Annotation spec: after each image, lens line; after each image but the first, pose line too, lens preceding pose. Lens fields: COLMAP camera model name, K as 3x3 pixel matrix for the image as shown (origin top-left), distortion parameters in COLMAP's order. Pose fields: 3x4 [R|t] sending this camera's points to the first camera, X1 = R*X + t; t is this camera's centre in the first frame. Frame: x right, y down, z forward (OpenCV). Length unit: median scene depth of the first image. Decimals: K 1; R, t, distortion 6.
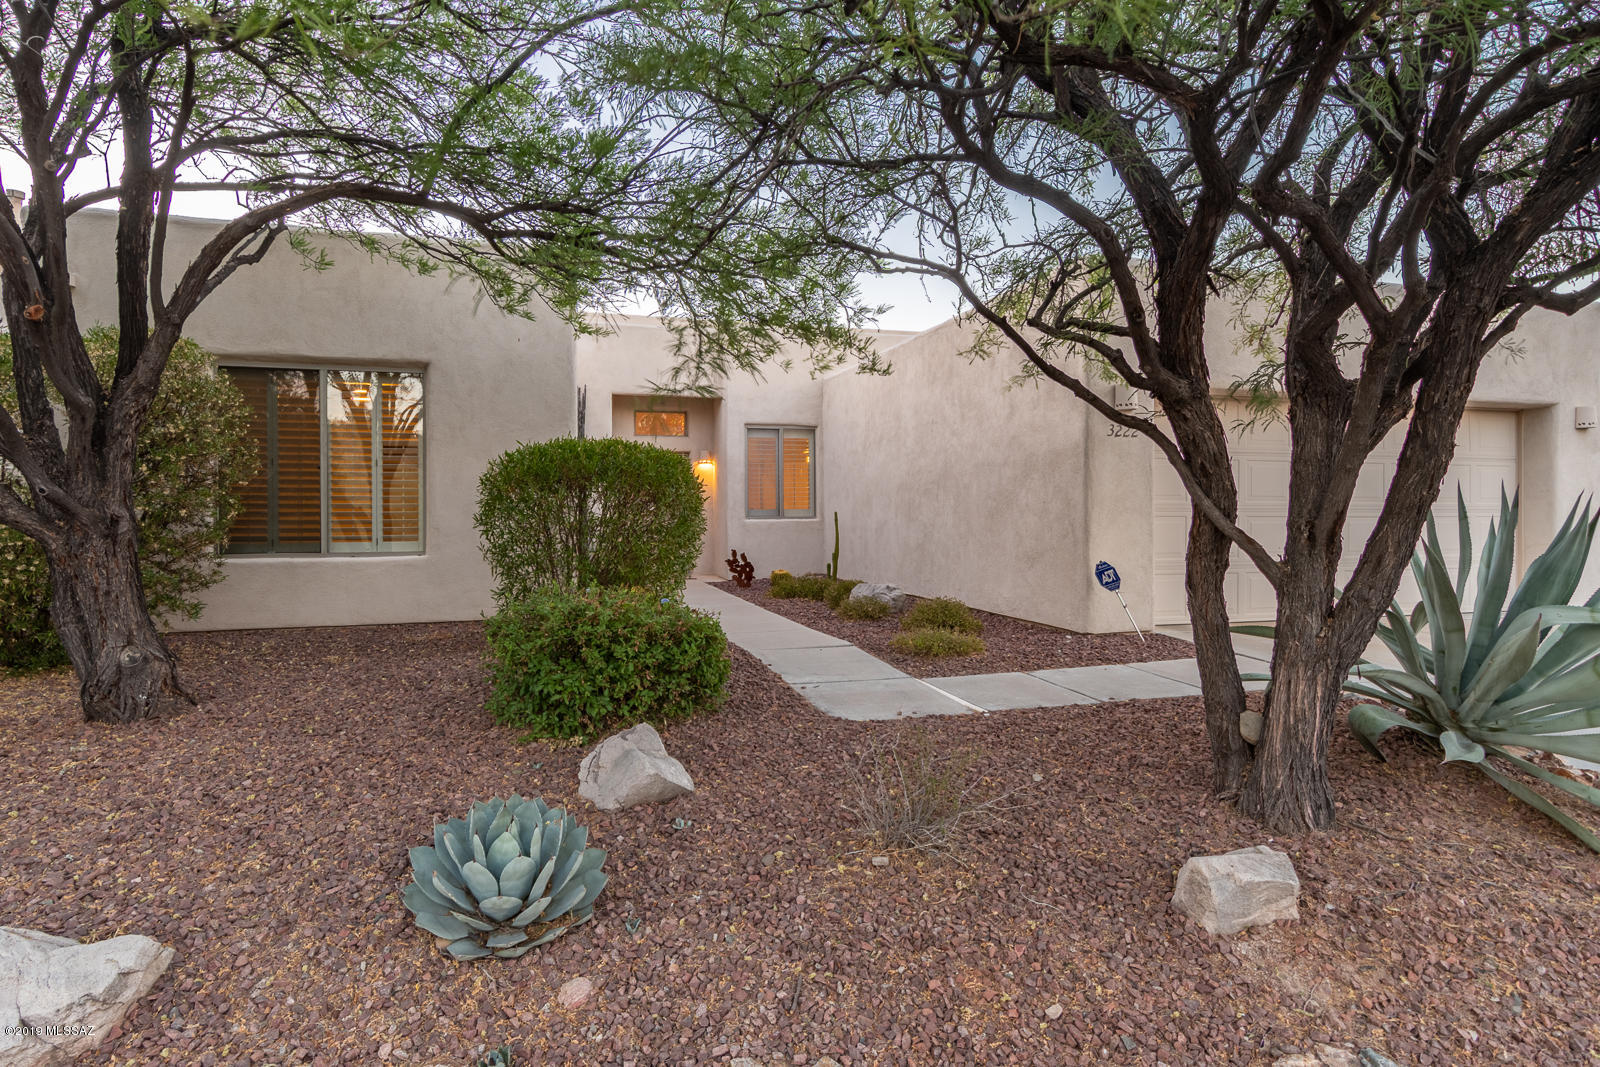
lens RADIAL K [[839.5, 0, 763.3], [0, 839.5, 517.7], [0, 0, 1]] dist [0.033437, -0.025698]
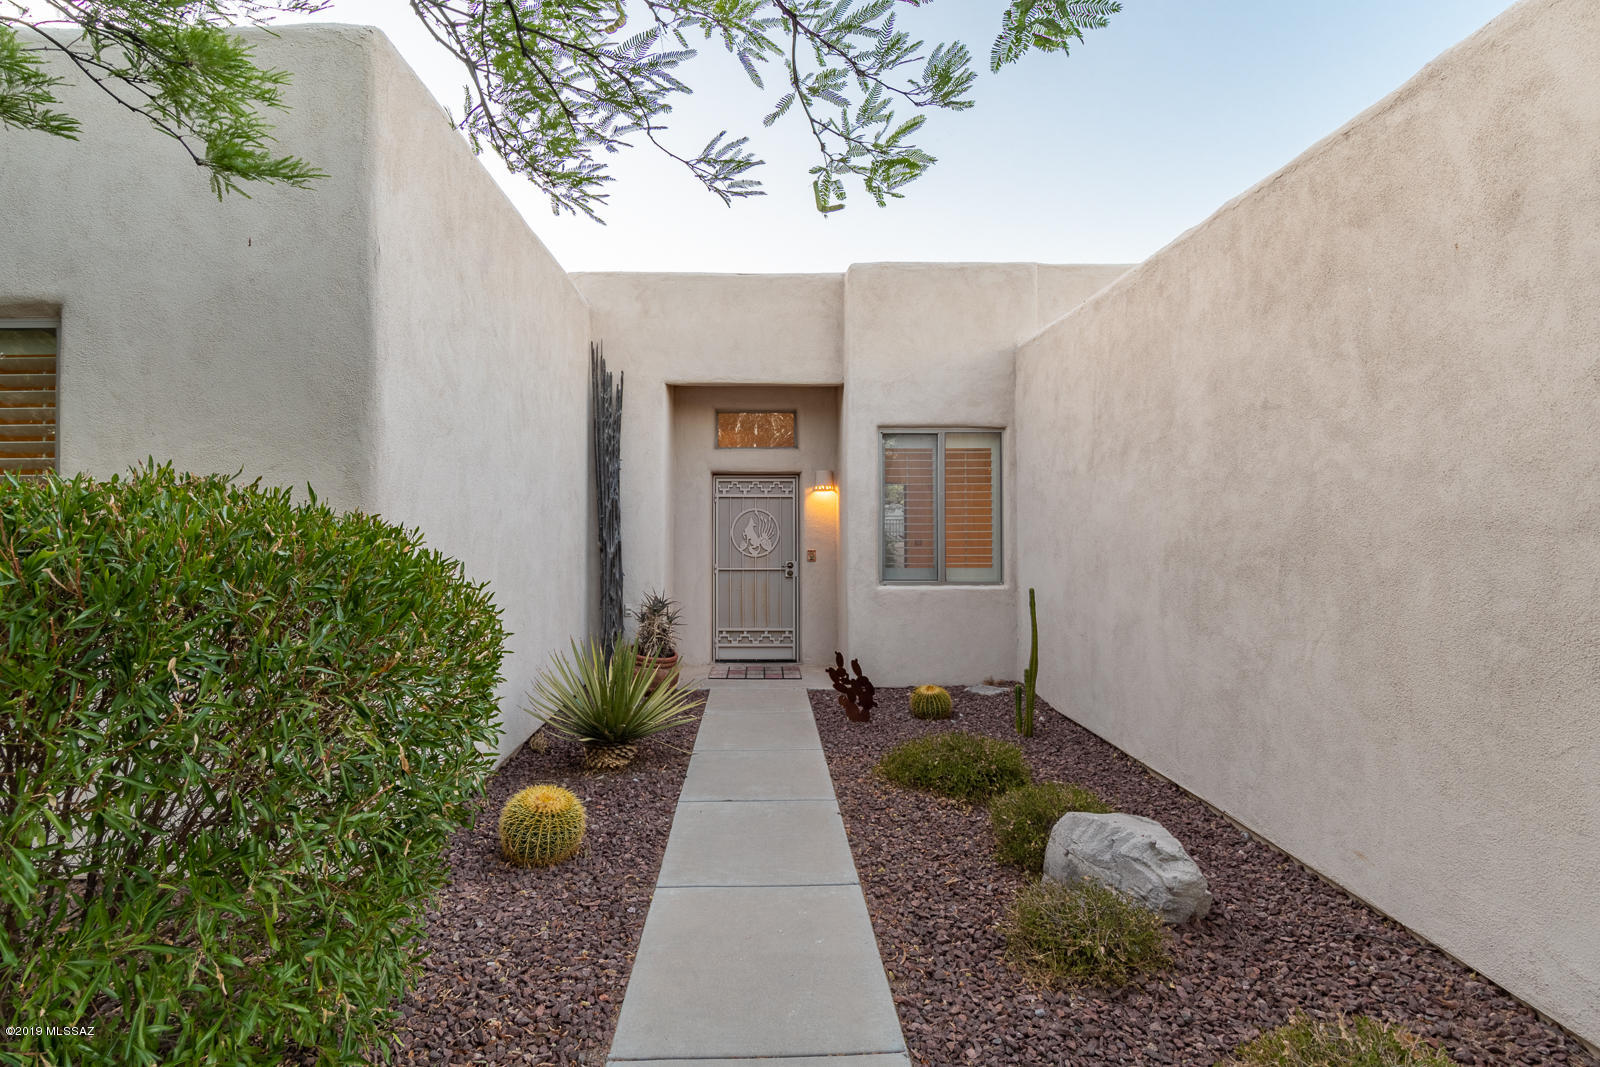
lens RADIAL K [[839.5, 0, 763.3], [0, 839.5, 517.7], [0, 0, 1]] dist [0.033437, -0.025698]
pose [[0.966443, 0.002321, -0.256869, 0.055599], [-0.004720, 0.999951, -0.008725, -0.042773], [0.256836, 0.009645, 0.966407, 0.422234]]
